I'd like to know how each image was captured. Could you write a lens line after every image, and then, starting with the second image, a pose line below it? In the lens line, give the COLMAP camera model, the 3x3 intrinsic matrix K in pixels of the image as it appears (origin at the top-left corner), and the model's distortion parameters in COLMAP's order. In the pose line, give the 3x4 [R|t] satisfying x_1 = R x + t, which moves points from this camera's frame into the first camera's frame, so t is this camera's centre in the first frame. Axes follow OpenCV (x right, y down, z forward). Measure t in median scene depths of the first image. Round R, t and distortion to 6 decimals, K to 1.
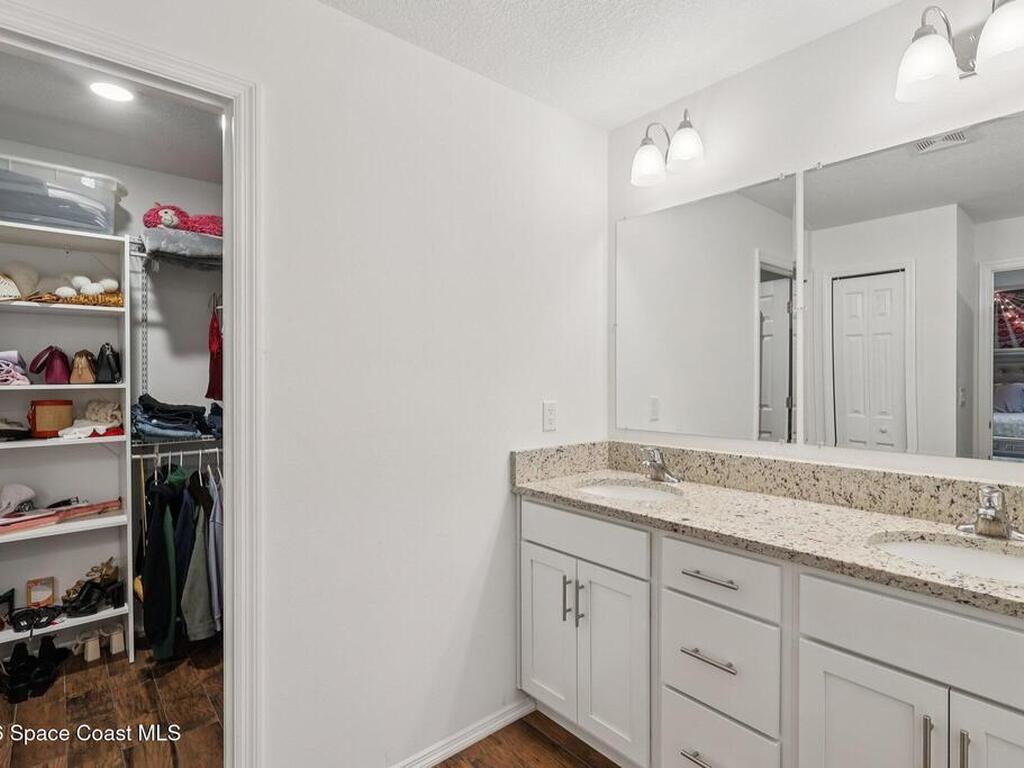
lens RADIAL K [[532.7, 0, 515.1], [0, 532.7, 384.0], [0, 0, 1]] dist [0.000197, 0.000557]
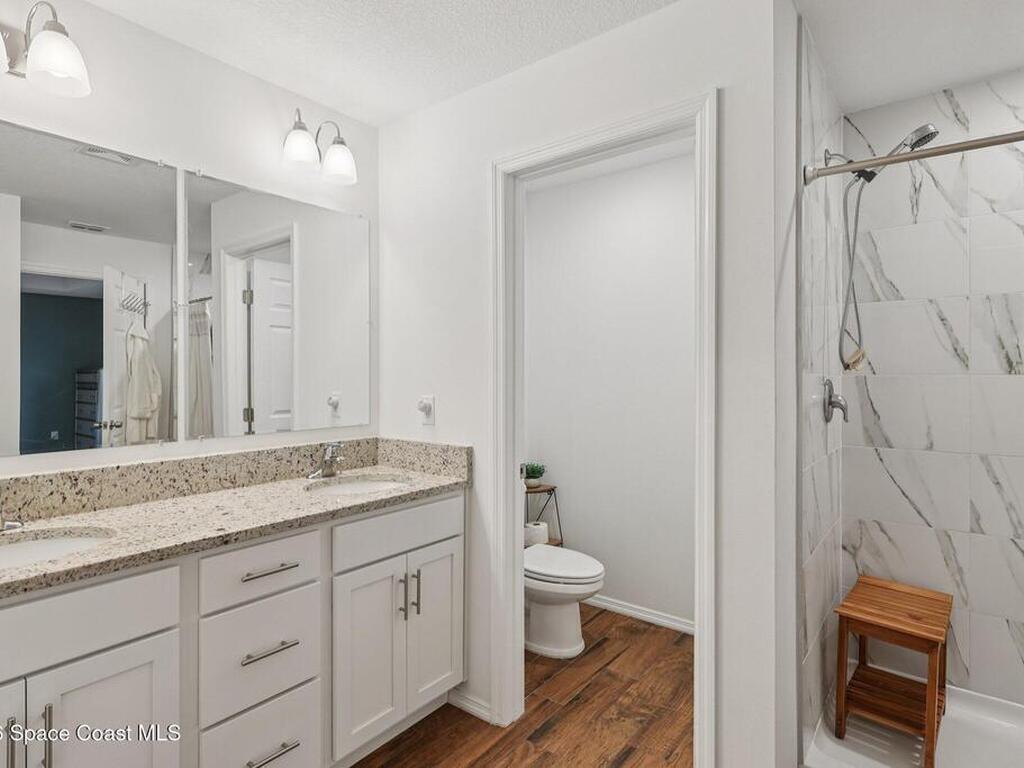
lens RADIAL K [[534.3, 0, 513.2], [0, 534.3, 376.4], [0, 0, 1]] dist [0.000935, -0.000304]
pose [[-0.173072, -0.003313, 0.984904, -0.676357], [0.012654, 0.999904, 0.005588, -0.008909], [-0.984828, 0.013430, -0.173013, 0.661586]]
